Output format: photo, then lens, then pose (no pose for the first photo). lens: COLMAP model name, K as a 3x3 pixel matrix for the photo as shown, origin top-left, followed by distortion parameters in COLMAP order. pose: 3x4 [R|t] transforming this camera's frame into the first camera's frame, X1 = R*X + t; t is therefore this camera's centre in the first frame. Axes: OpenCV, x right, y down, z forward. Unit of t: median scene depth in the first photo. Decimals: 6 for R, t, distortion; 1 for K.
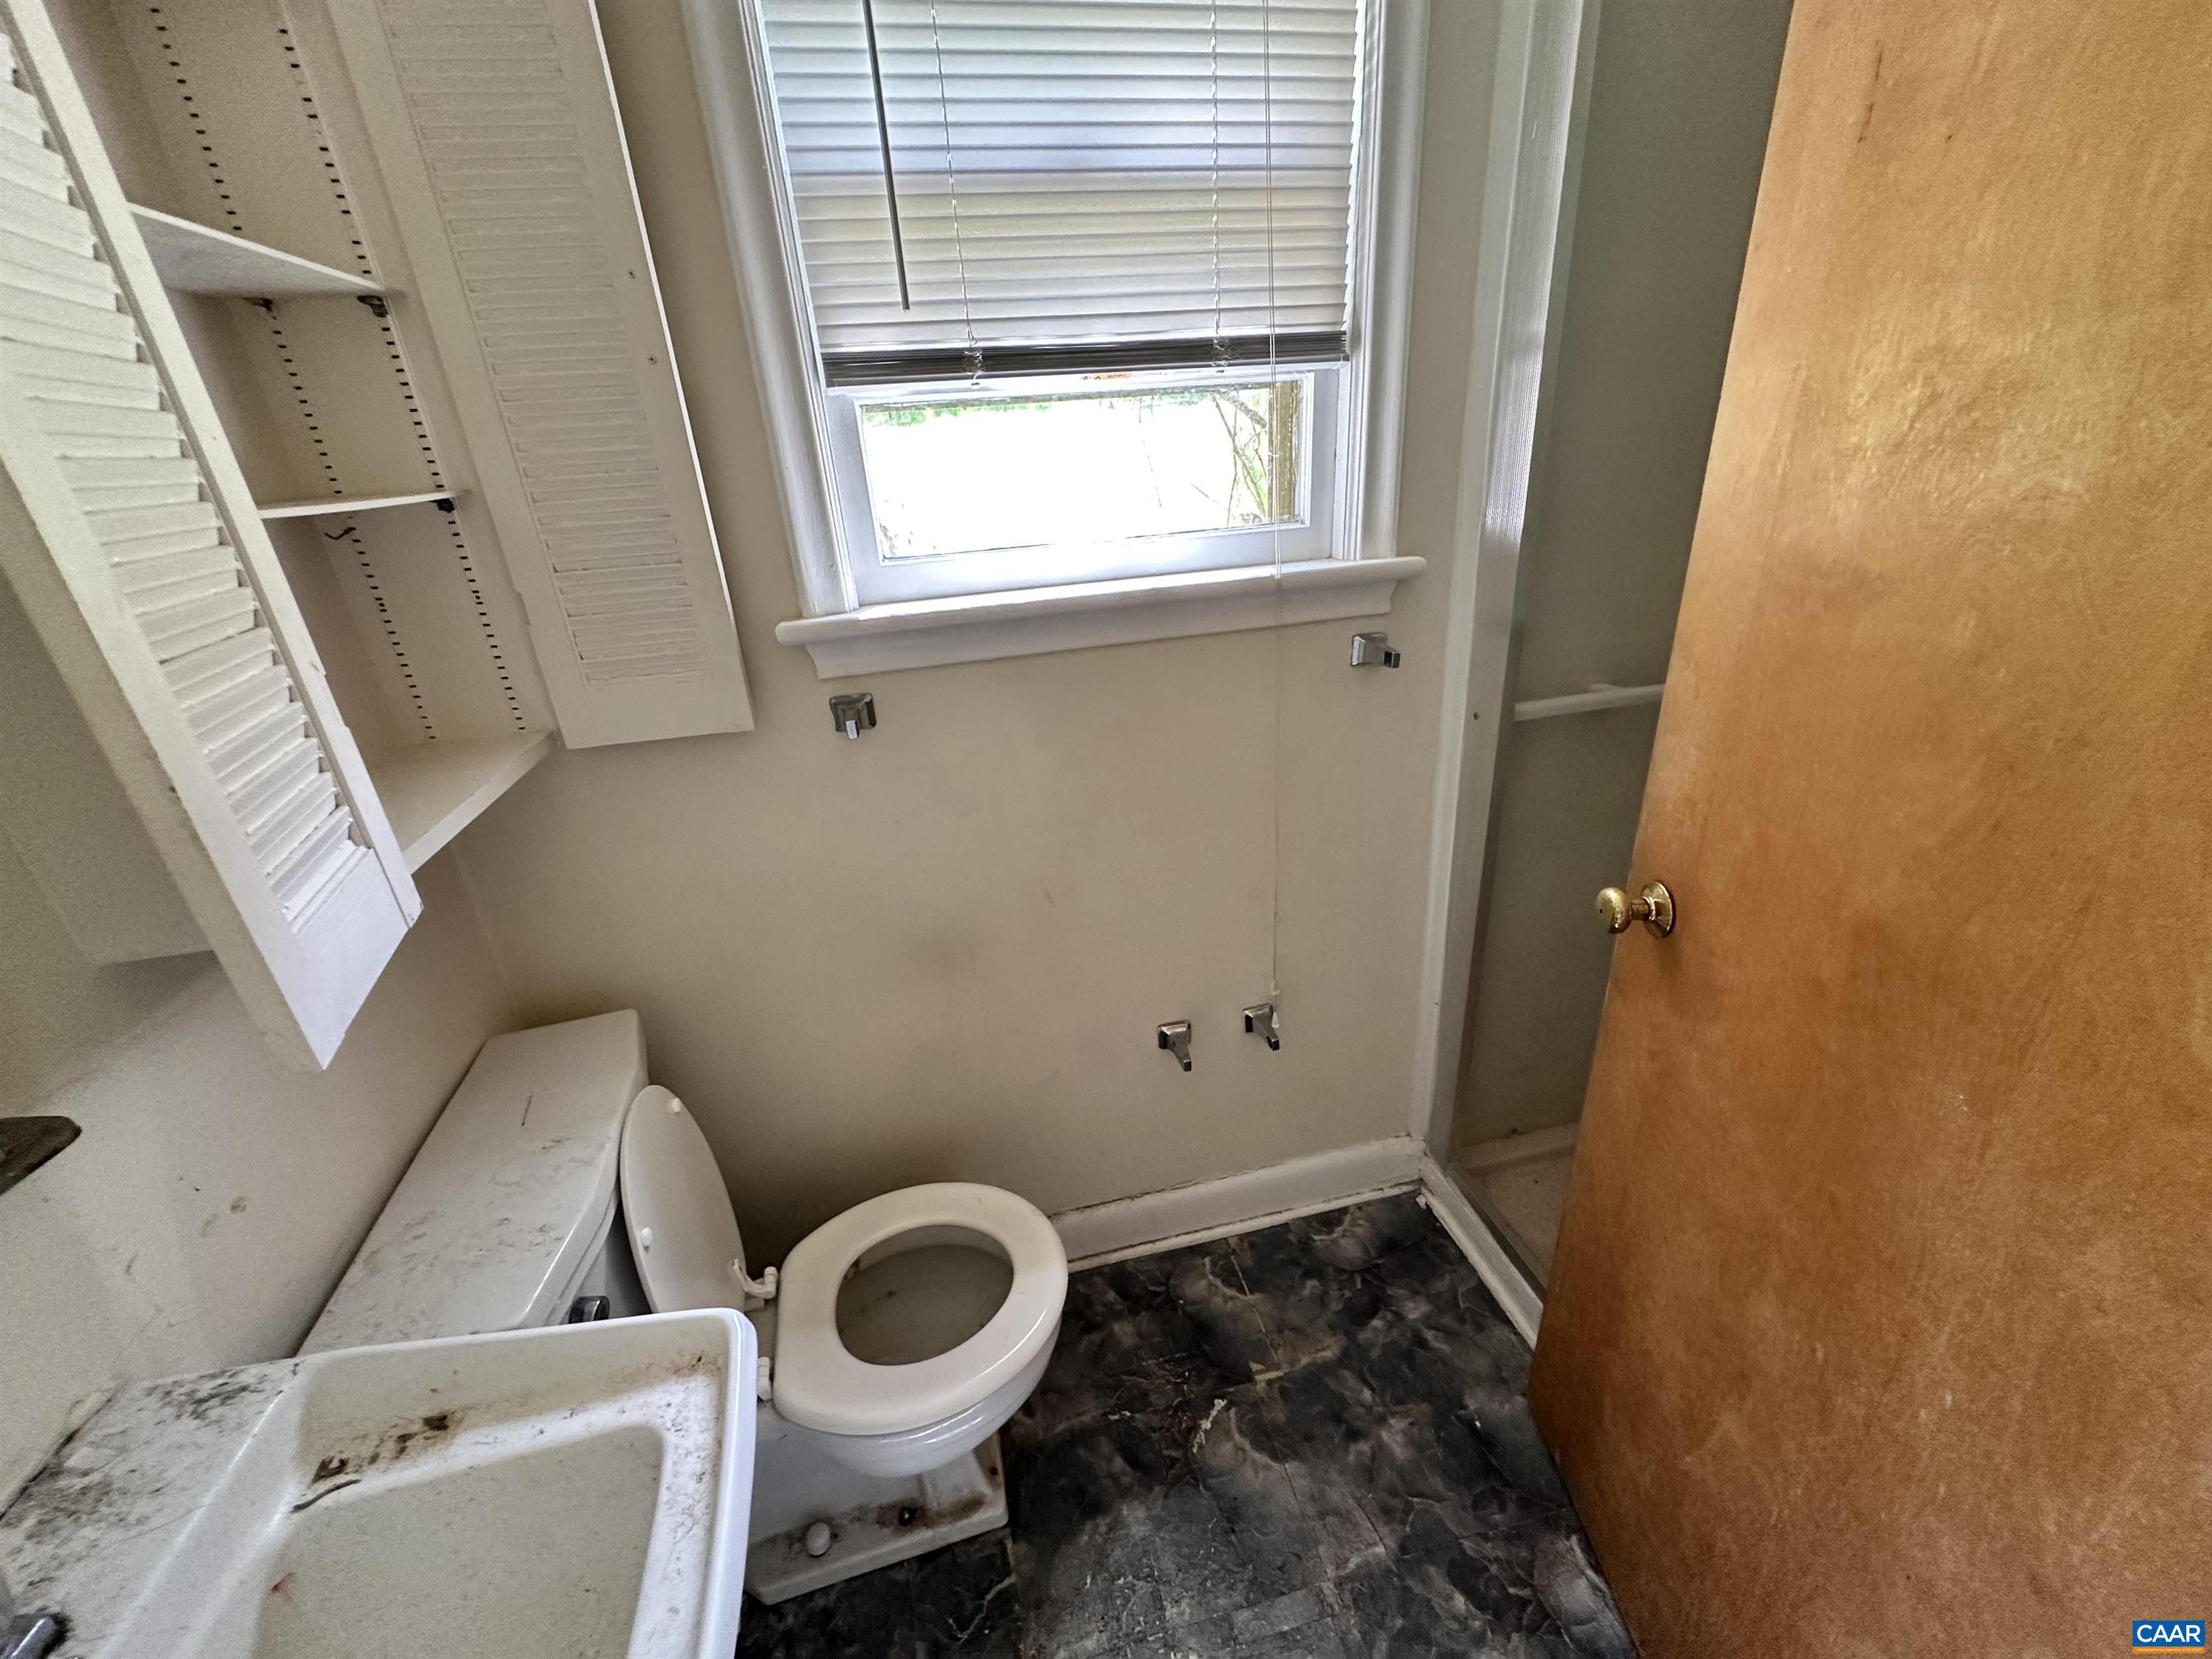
lens RADIAL K [[880.6, 0, 1106.0], [0, 880.6, 829.5], [0, 0, 1]] dist [-0.000281, -0.000090]
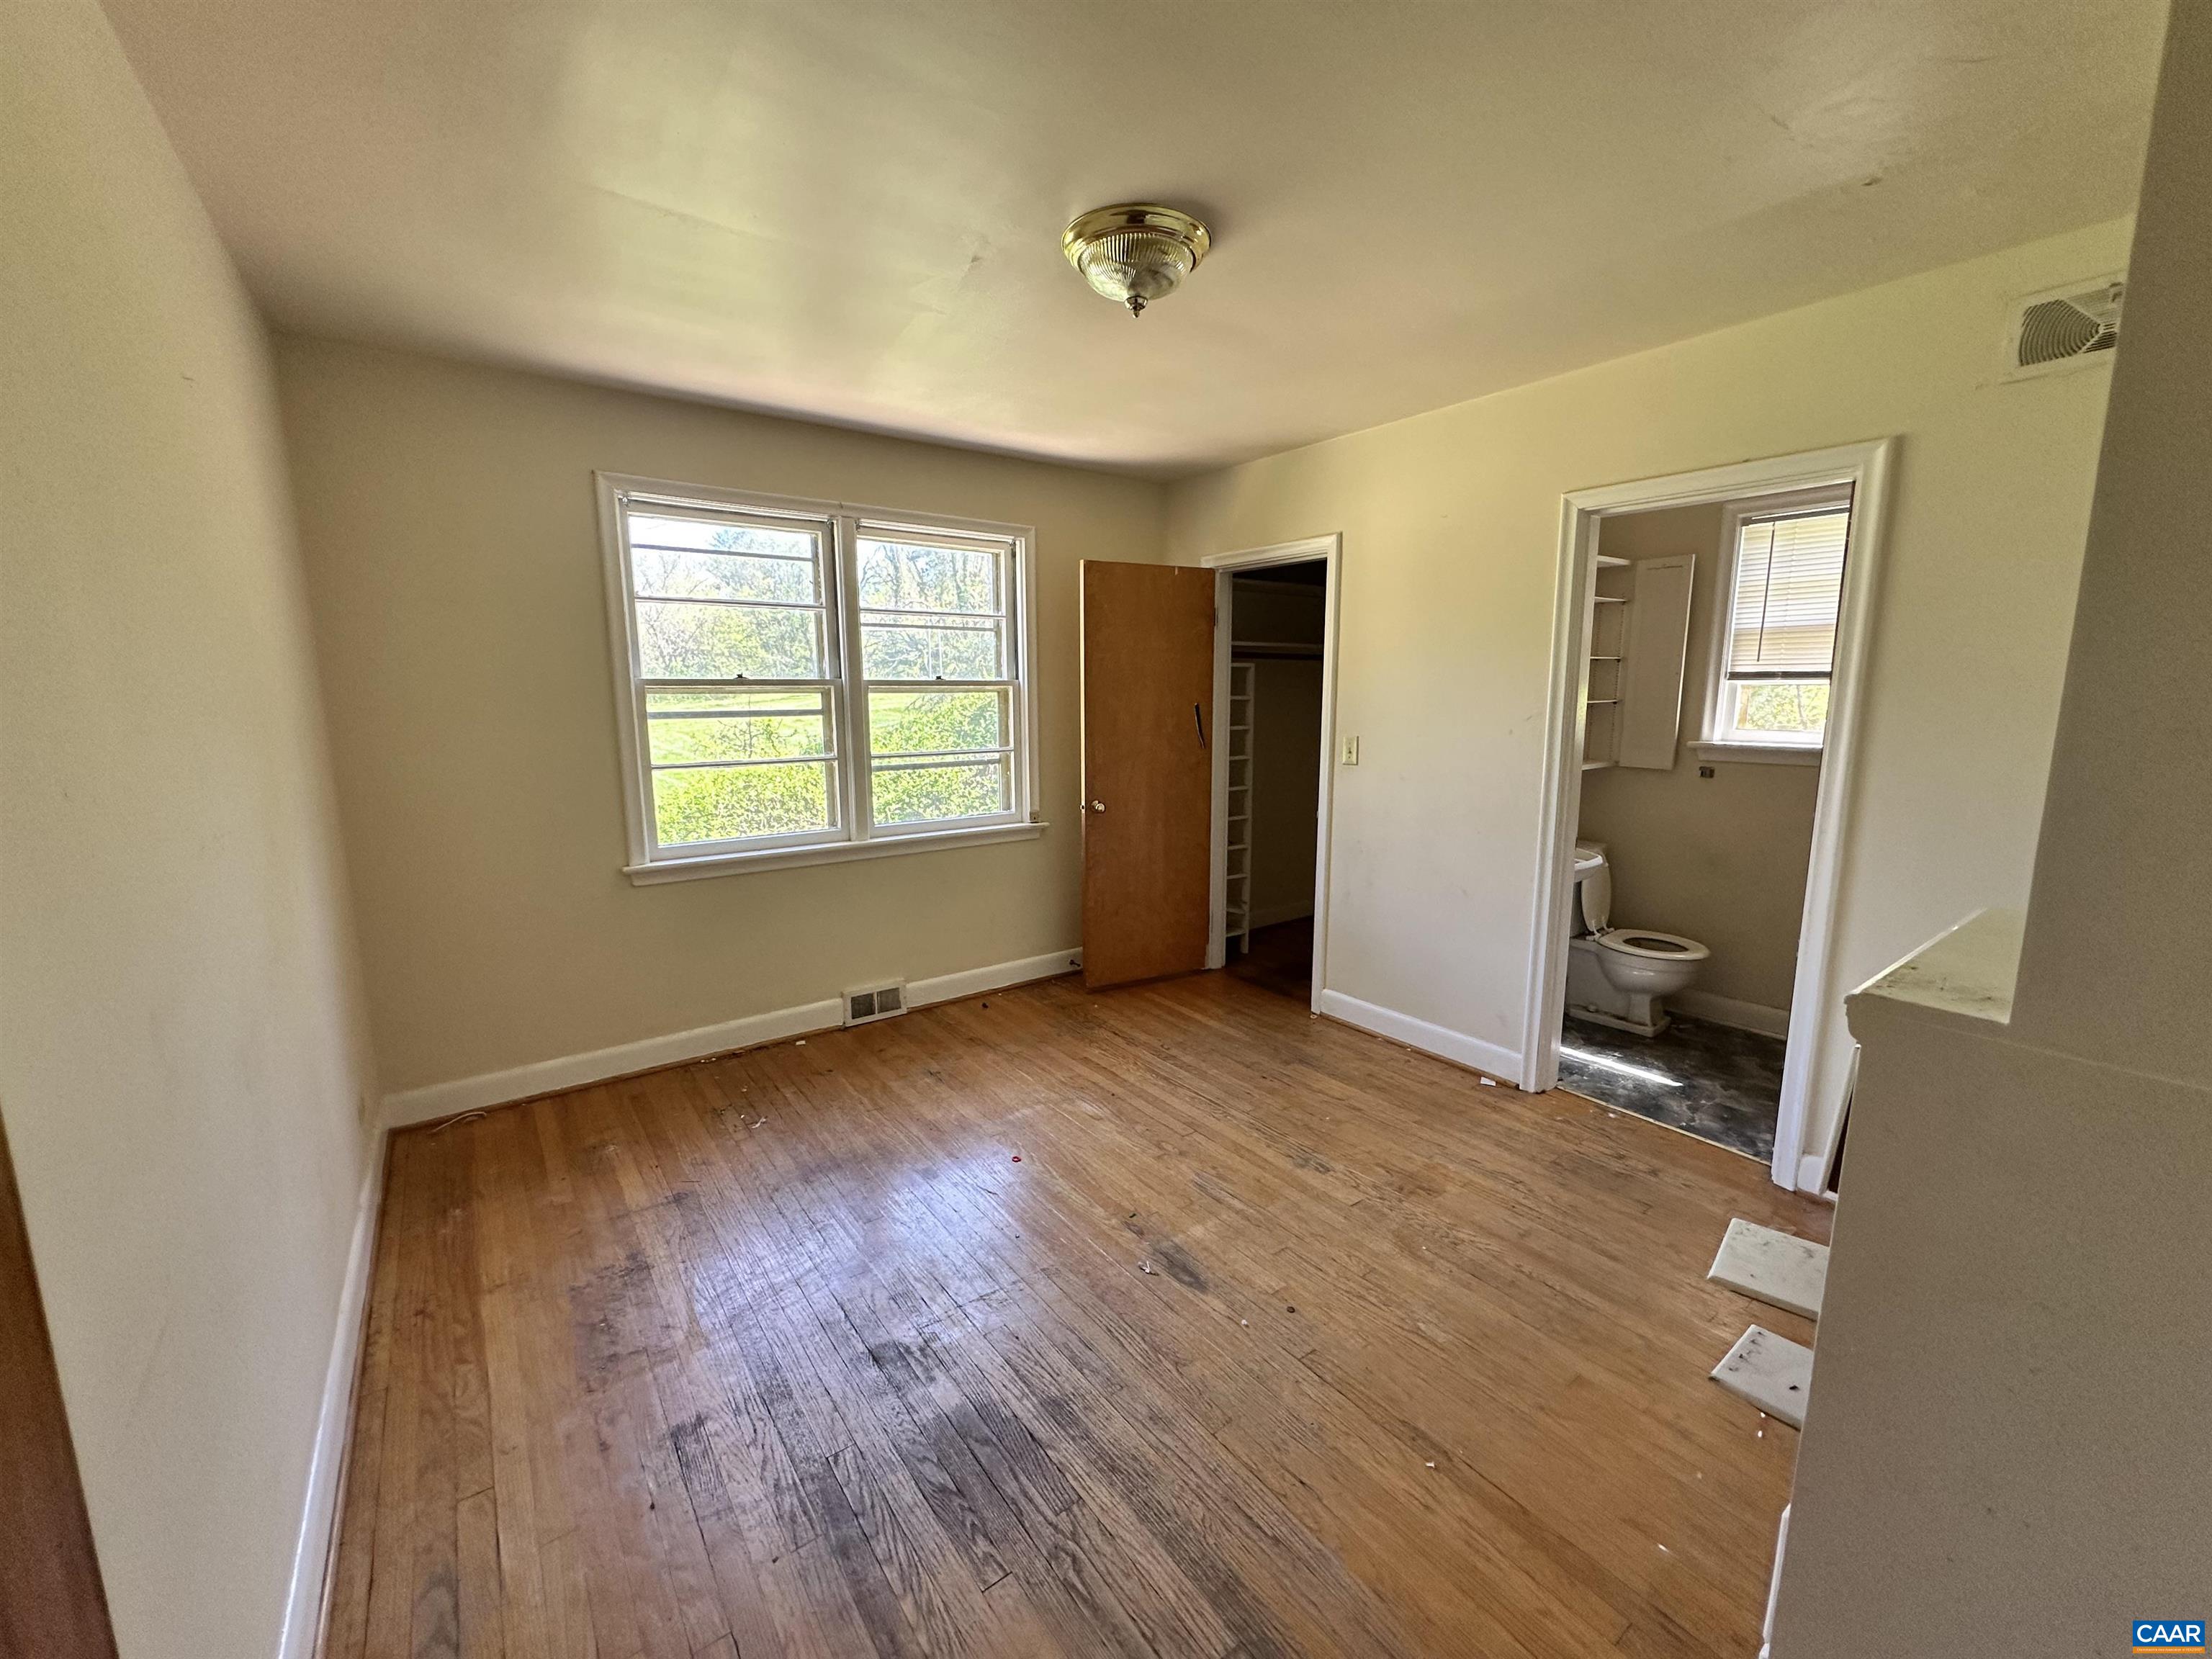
lens RADIAL K [[880.6, 0, 1106.0], [0, 880.6, 829.5], [0, 0, 1]] dist [-0.000281, -0.000090]
pose [[0.389438, 0.202478, -0.898522, 1.921441], [-0.388732, 0.920527, 0.038952, 0.845772], [0.835000, 0.334114, 0.437198, -2.327774]]
